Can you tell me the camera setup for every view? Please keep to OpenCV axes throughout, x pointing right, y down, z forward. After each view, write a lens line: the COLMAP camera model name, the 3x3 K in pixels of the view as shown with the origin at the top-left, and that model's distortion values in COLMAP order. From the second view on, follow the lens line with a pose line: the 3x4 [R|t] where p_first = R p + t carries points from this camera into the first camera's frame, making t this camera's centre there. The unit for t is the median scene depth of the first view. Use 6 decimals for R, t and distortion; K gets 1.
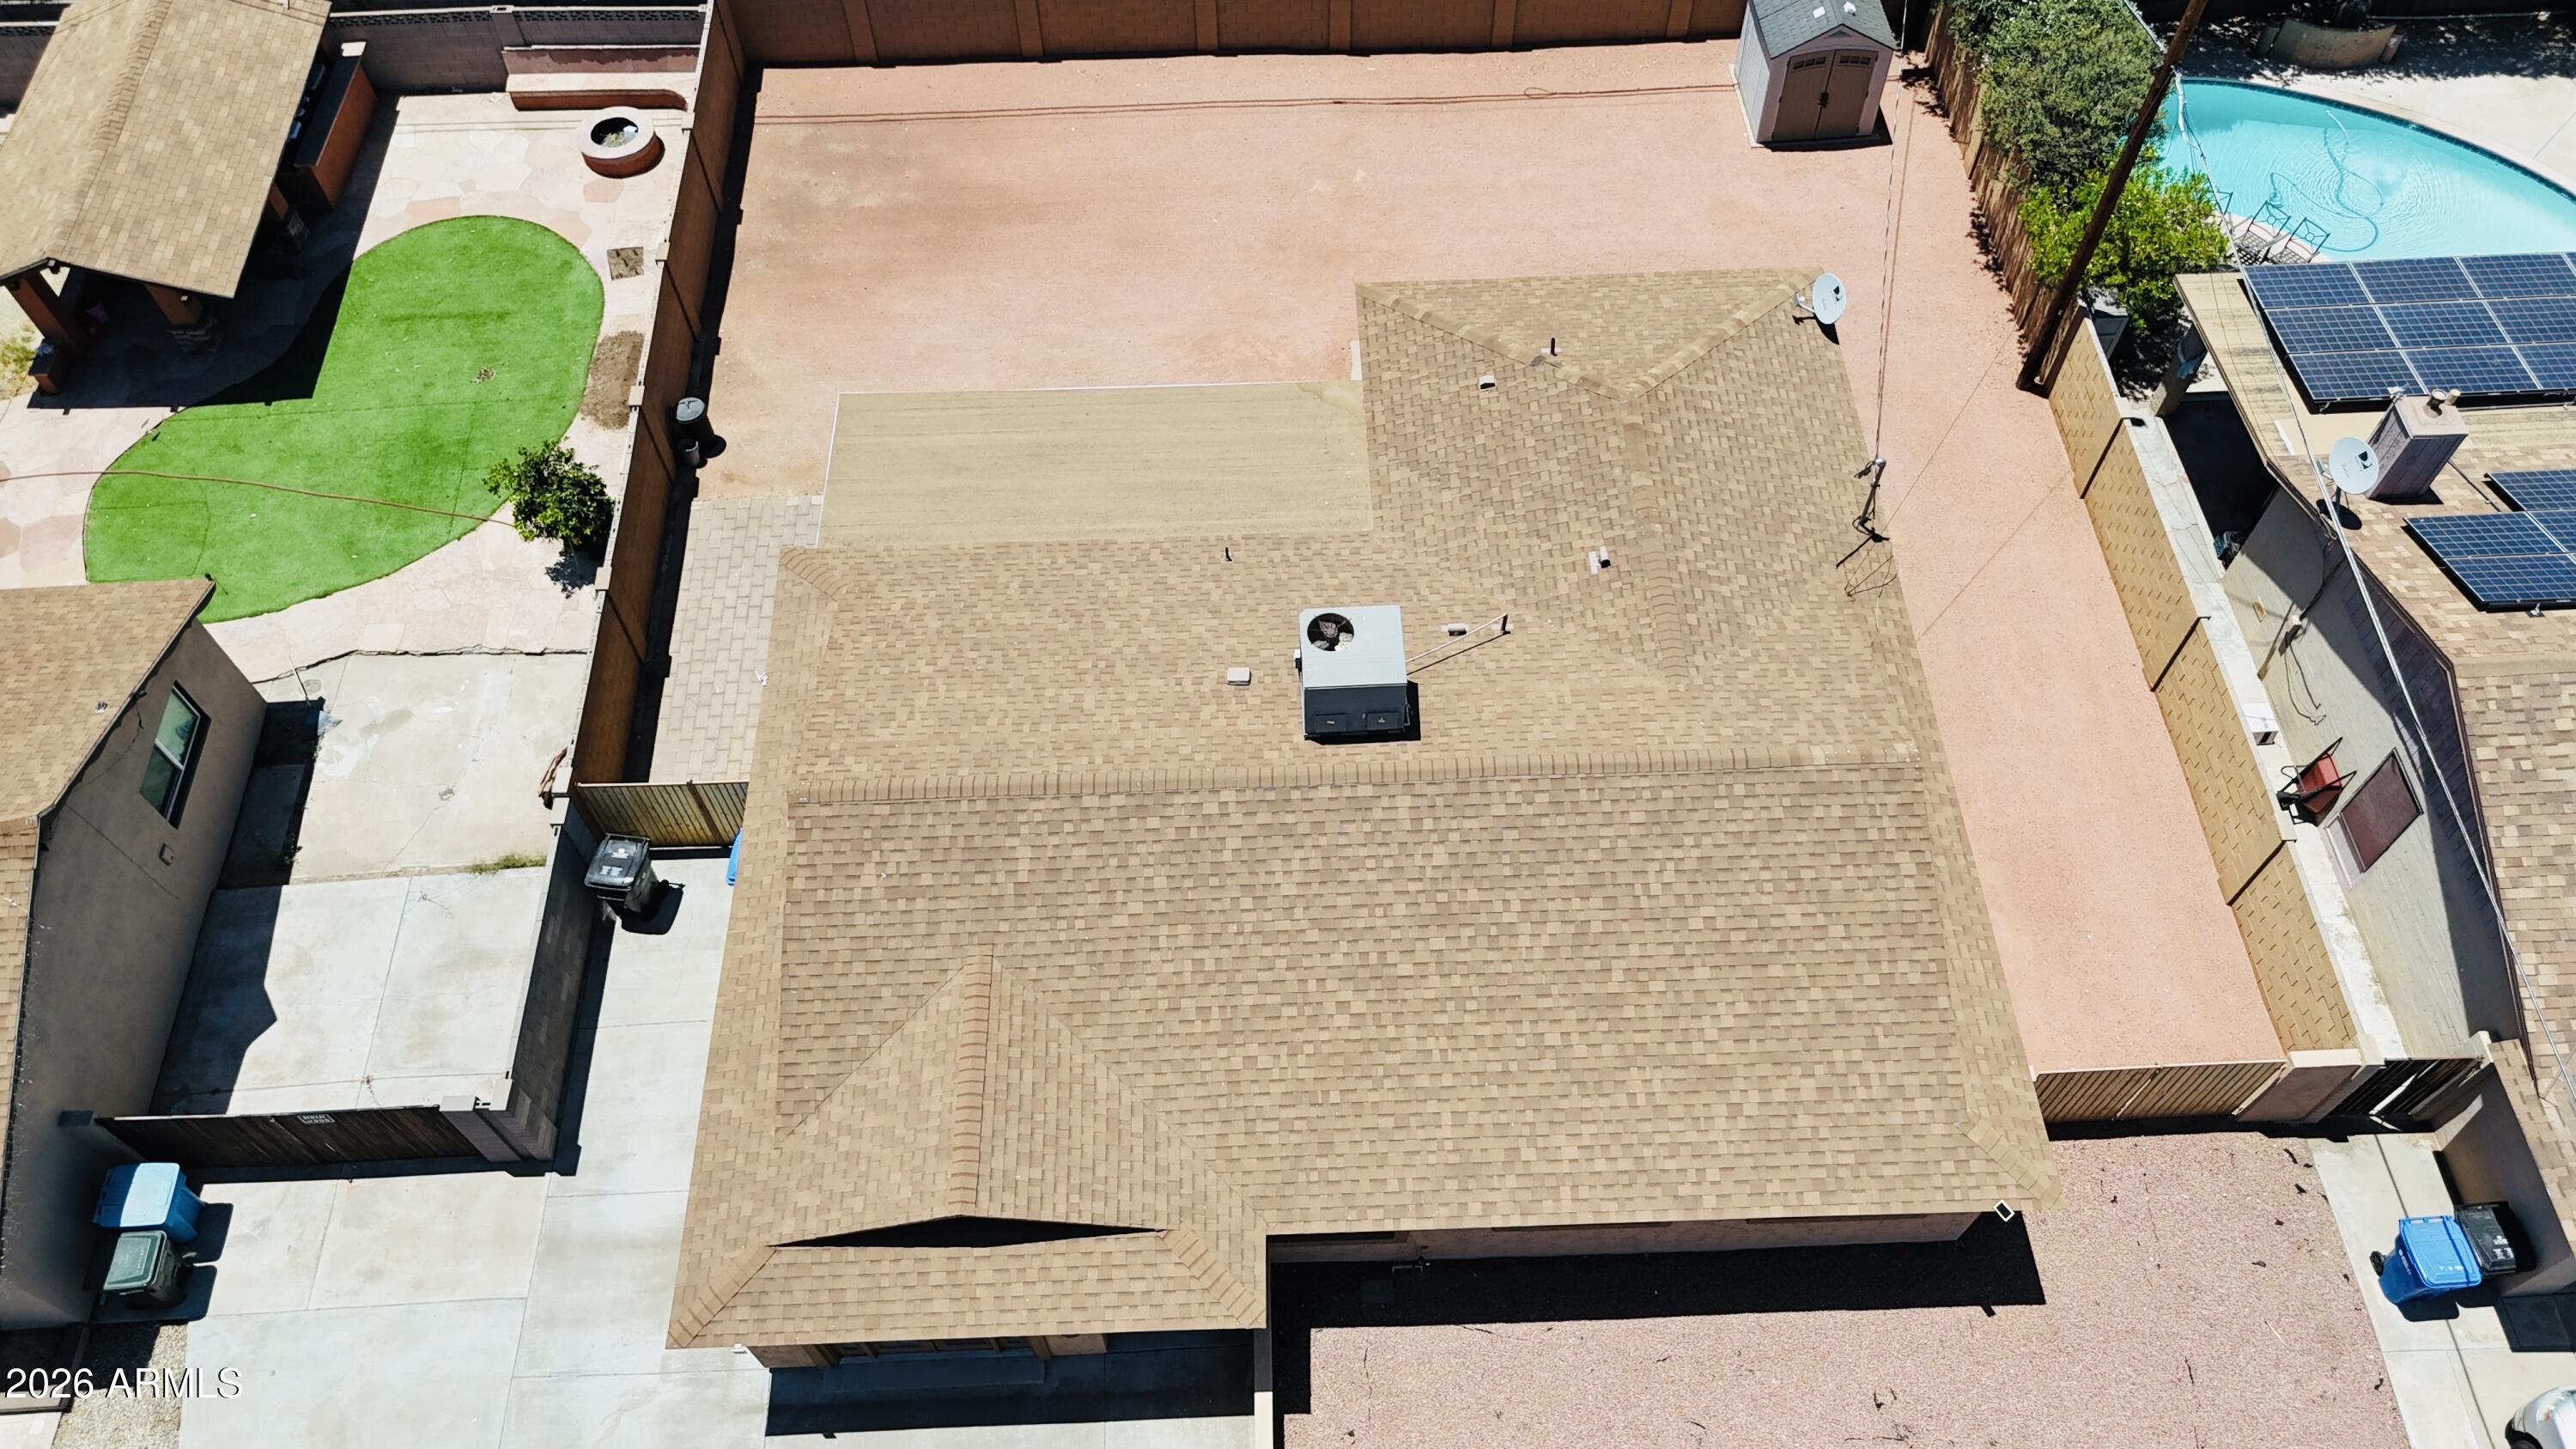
lens RADIAL K [[1889.1, 0, 1292.7], [0, 1889.1, 720.9], [0, 0, 1]] dist [0.074873, -0.069471]
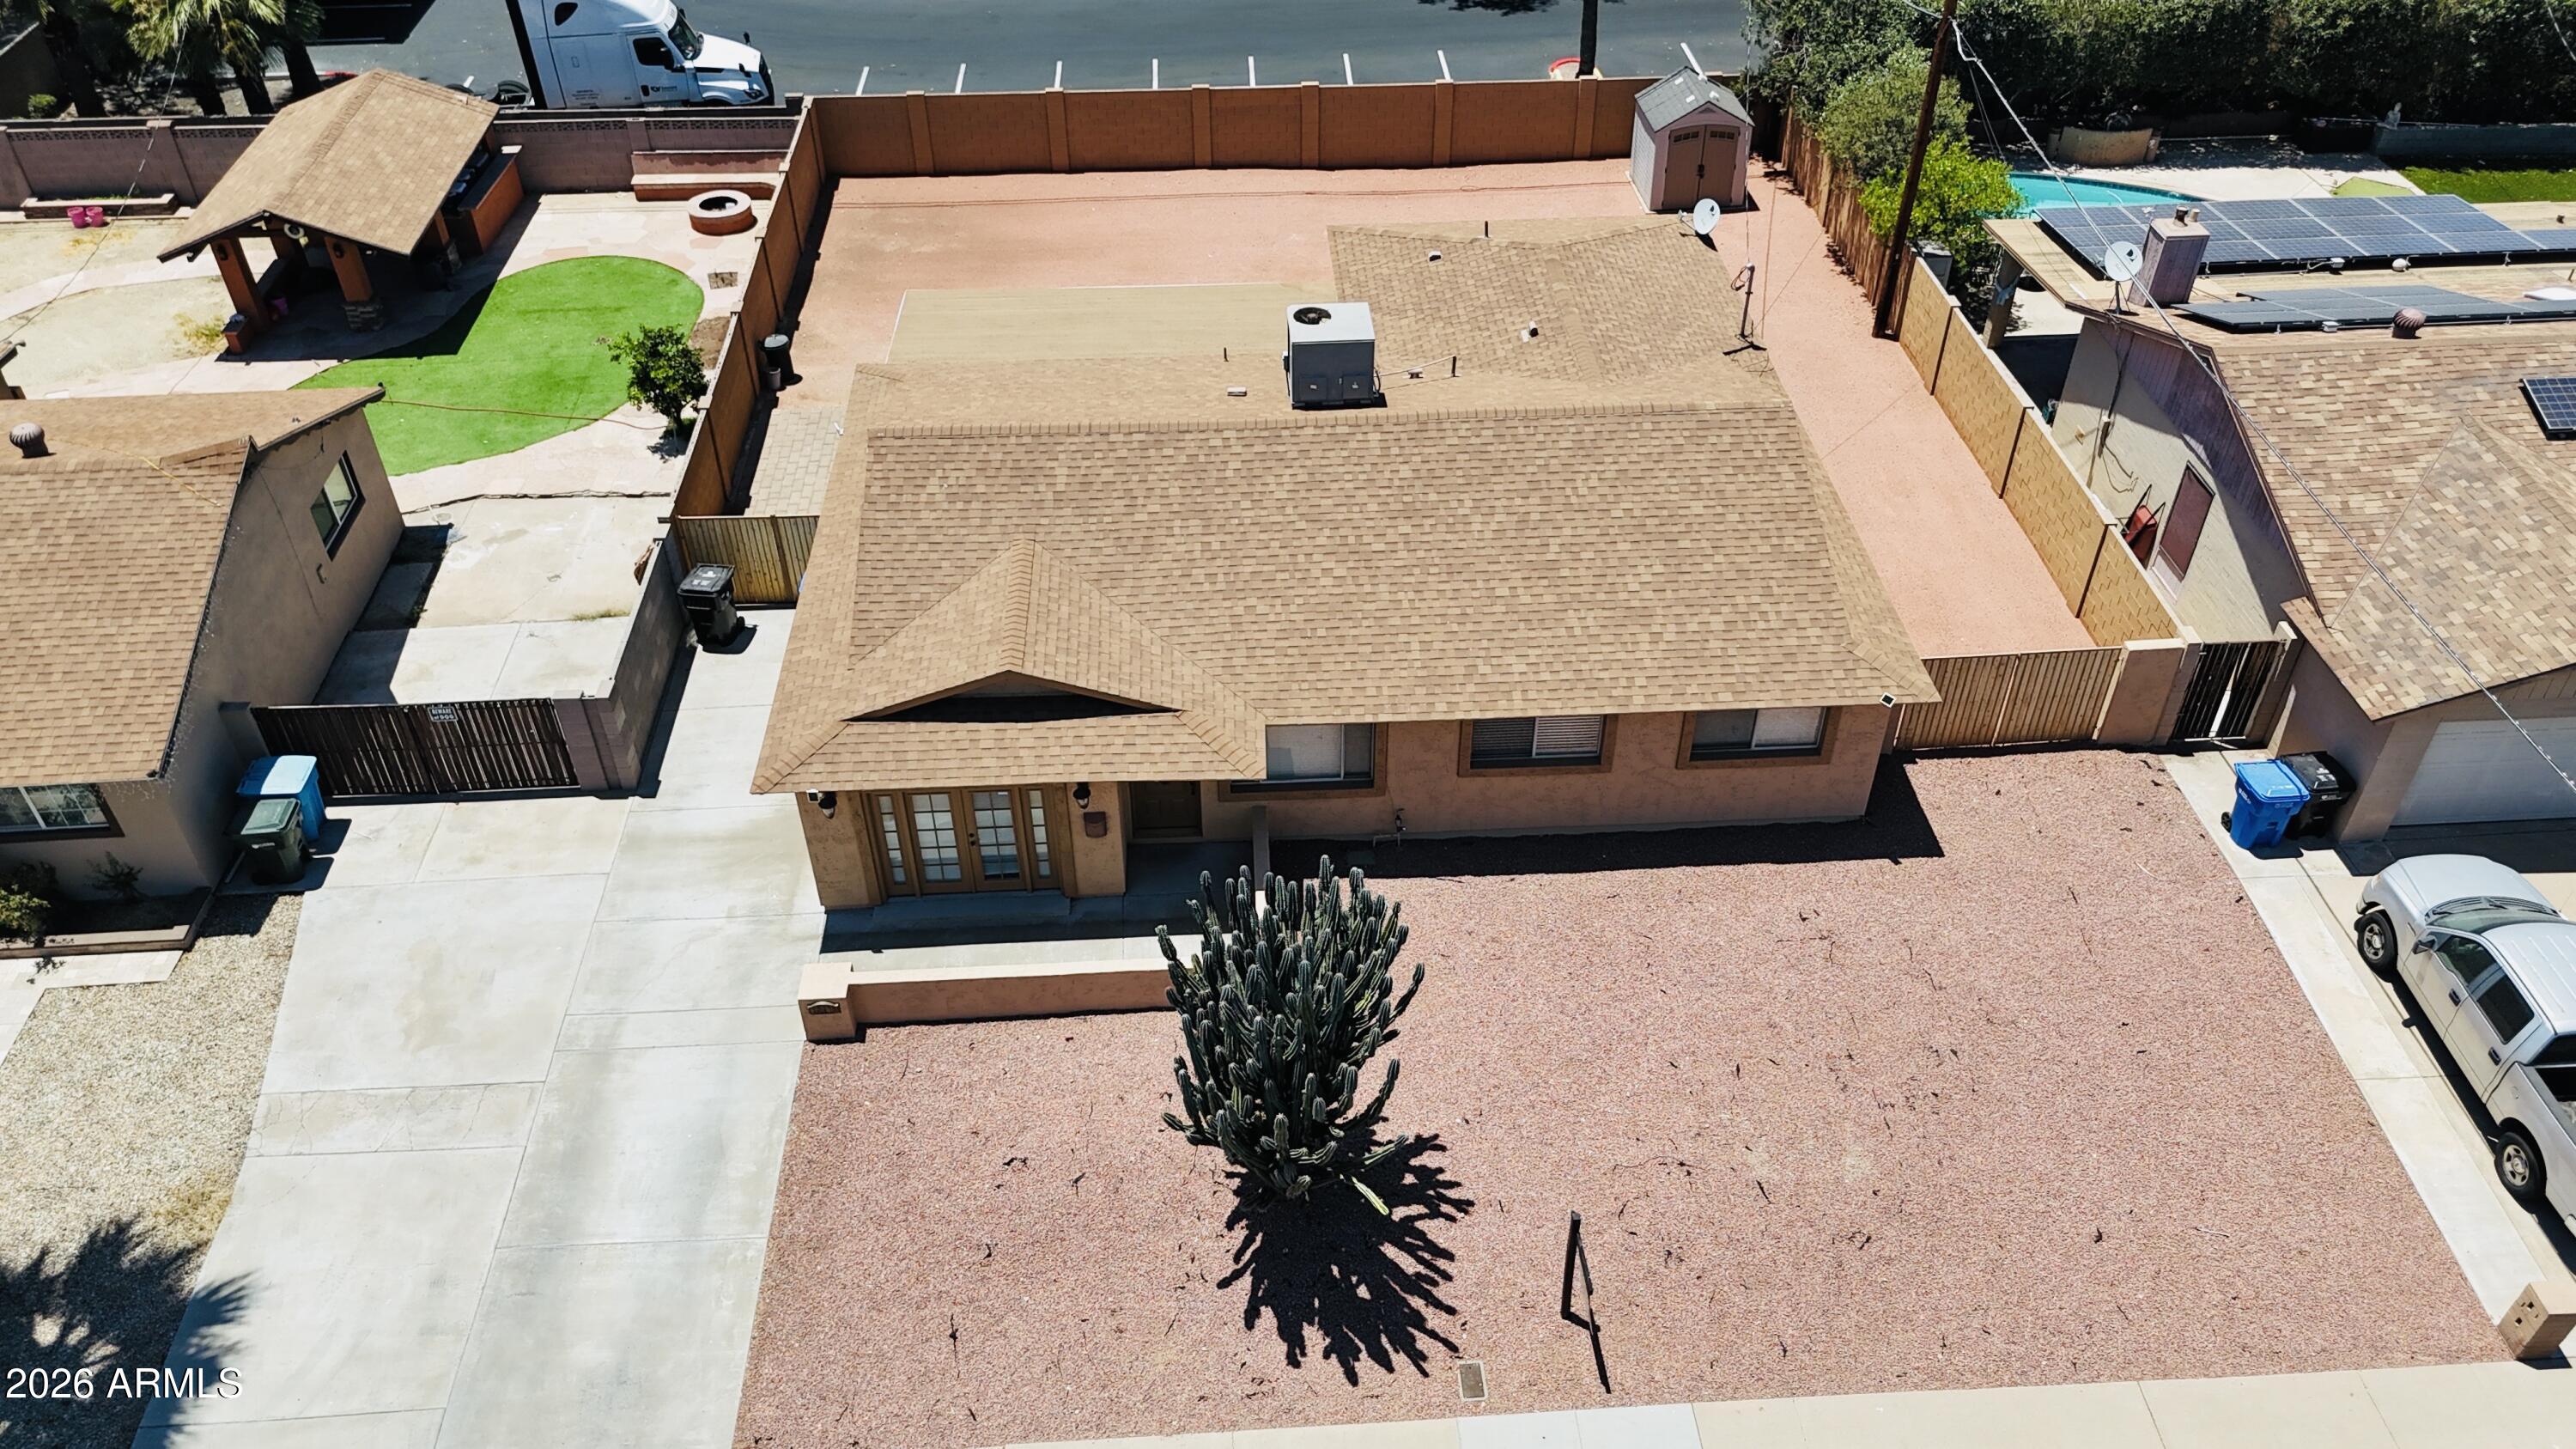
lens RADIAL K [[1889.1, 0, 1291.9], [0, 1889.1, 720.2], [0, 0, 1]] dist [0.074873, -0.069471]
pose [[0.999849, -0.007219, 0.015783, -0.013889], [0.011589, 0.954647, -0.297515, 0.541839], [-0.012920, 0.297653, 0.954587, -0.103251]]
